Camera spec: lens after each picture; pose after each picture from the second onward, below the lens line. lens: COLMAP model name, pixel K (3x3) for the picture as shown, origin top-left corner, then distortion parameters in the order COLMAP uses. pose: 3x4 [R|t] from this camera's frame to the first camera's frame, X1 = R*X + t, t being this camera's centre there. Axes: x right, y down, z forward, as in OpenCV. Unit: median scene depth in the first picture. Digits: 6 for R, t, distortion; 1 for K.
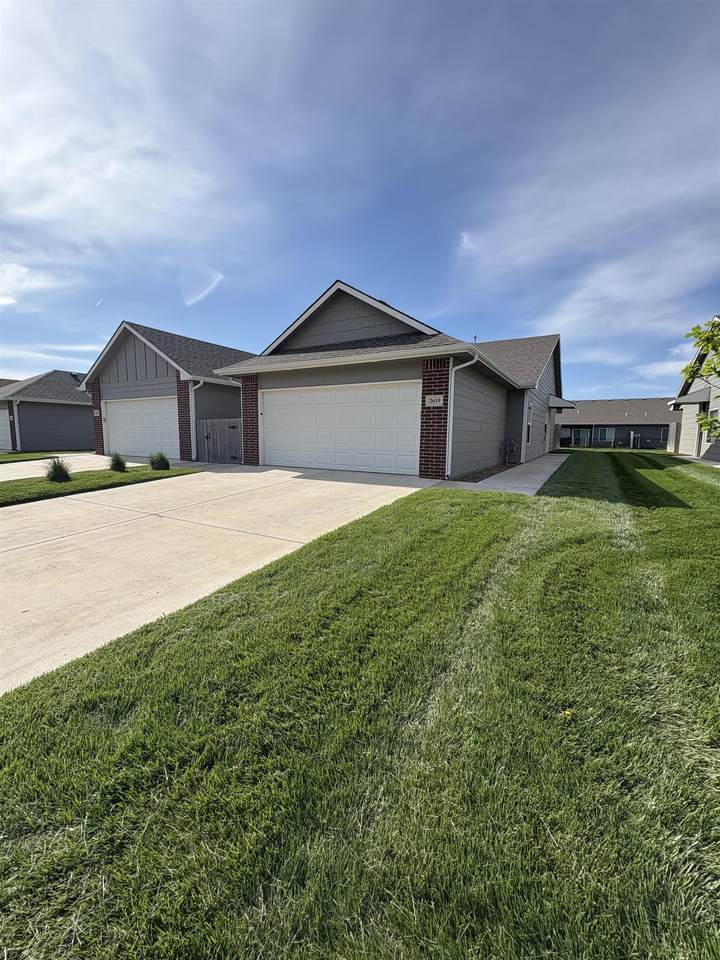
lens RADIAL K [[382.5, 0, 341.5], [0, 382.5, 483.0], [0, 0, 1]] dist [0.001146, -0.000456]
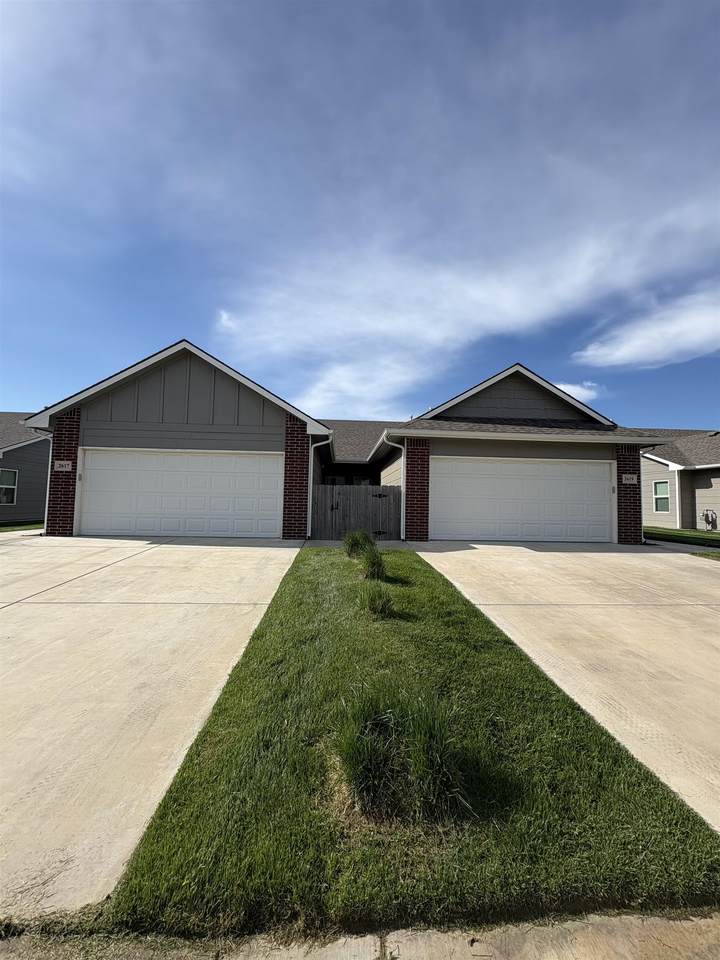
lens RADIAL K [[382.5, 0, 347.6], [0, 382.5, 487.1], [0, 0, 1]] dist [0.001146, -0.000456]
pose [[0.824713, 0.023172, 0.565076, -0.880977], [0.062140, 0.989398, -0.131264, -0.064587], [-0.562127, 0.143369, 0.814530, 0.390297]]
